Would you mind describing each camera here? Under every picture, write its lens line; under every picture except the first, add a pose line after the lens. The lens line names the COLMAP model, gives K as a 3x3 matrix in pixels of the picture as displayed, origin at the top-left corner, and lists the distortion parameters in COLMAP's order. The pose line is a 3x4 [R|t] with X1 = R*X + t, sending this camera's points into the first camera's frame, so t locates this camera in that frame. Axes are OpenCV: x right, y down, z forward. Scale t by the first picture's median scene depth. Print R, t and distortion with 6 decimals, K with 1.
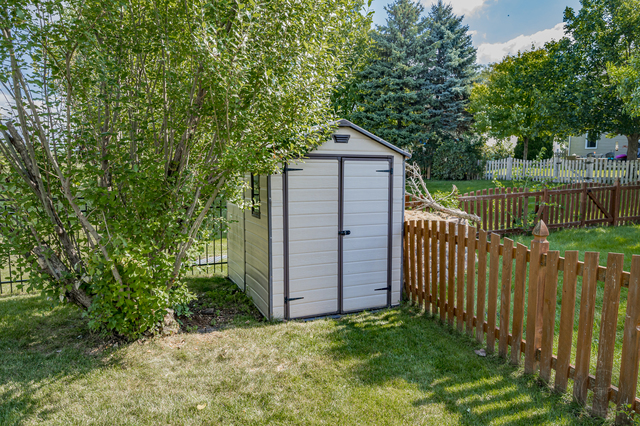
lens RADIAL K [[417.6, 0, 319.5], [0, 417.6, 211.0], [0, 0, 1]] dist [-0.008969, -0.001832]
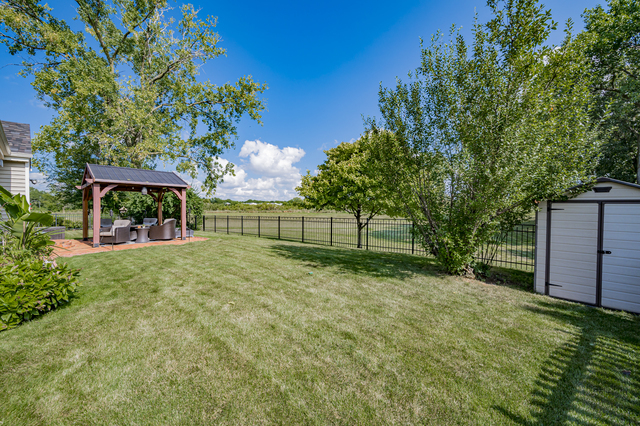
lens RADIAL K [[252.9, 0, 320.2], [0, 252.9, 212.5], [0, 0, 1]] dist [-0.003684, 0.000002]
pose [[0.411501, 0.028136, -0.910975, 0.471538], [-0.097863, 0.995109, -0.013471, 0.023997], [0.906140, 0.094694, 0.412242, -0.310631]]
